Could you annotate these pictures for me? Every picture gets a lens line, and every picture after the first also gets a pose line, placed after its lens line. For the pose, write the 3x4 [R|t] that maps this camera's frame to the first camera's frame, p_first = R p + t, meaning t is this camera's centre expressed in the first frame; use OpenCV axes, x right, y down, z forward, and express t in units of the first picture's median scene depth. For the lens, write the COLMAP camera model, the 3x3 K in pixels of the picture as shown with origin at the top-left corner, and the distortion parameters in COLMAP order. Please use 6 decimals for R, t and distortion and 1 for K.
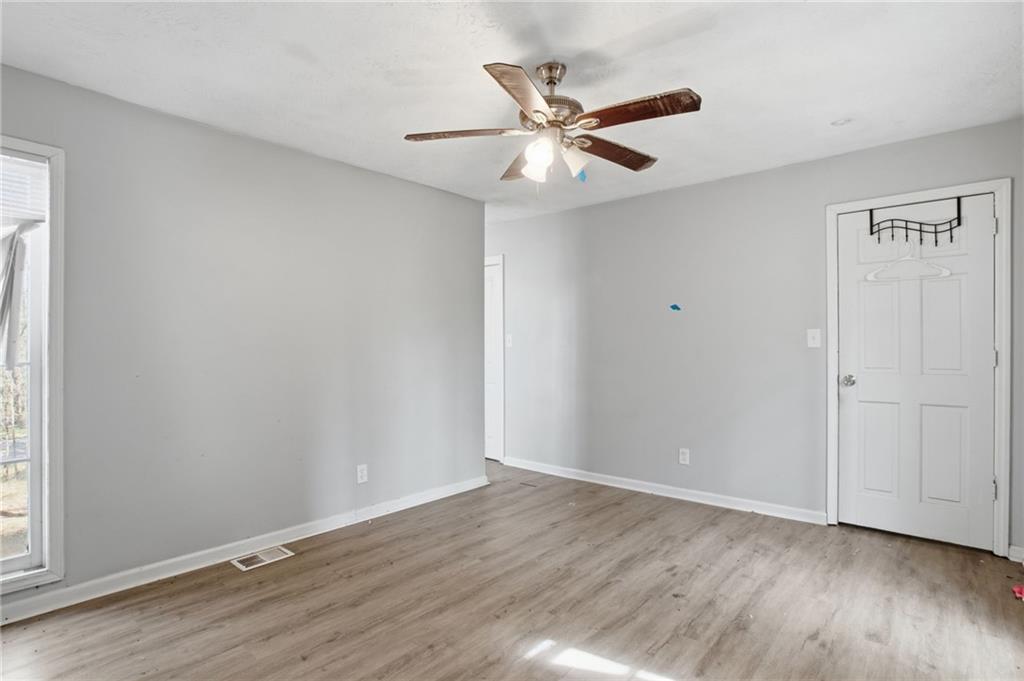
lens RADIAL K [[521.7, 0, 513.4], [0, 521.7, 346.1], [0, 0, 1]] dist [-0.078747, 0.037953]
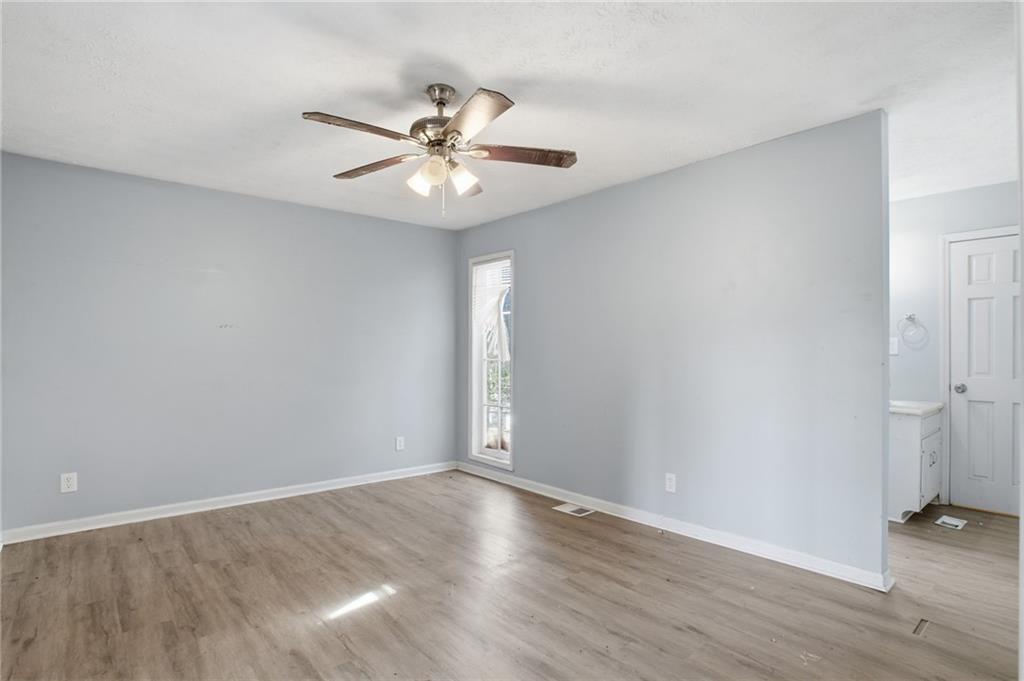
lens RADIAL K [[521.7, 0, 513.4], [0, 521.7, 346.1], [0, 0, 1]] dist [-0.078747, 0.037953]
pose [[-0.140693, -0.006693, -0.990031, 0.864209], [-0.005441, 0.999967, -0.005987, -0.005526], [0.990038, 0.004545, -0.140725, 1.011120]]
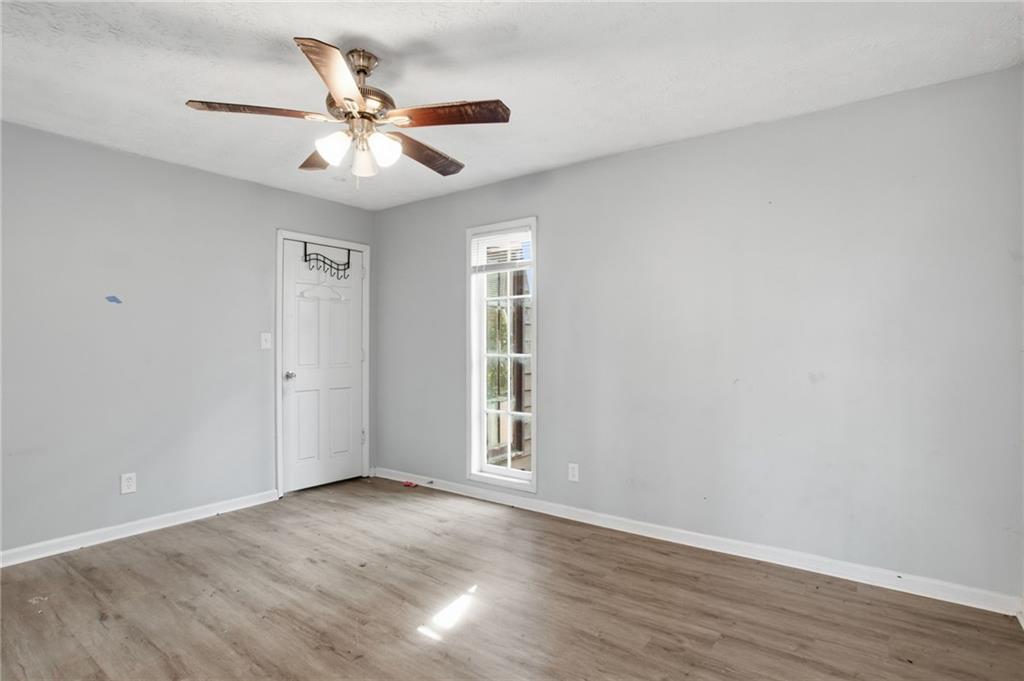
lens RADIAL K [[521.7, 0, 513.4], [0, 521.7, 346.1], [0, 0, 1]] dist [-0.078747, 0.037953]
pose [[-0.078552, 0.004693, 0.996899, -0.699525], [0.005579, 0.999975, -0.004268, 0.005015], [-0.996894, 0.005227, -0.078576, 0.617508]]
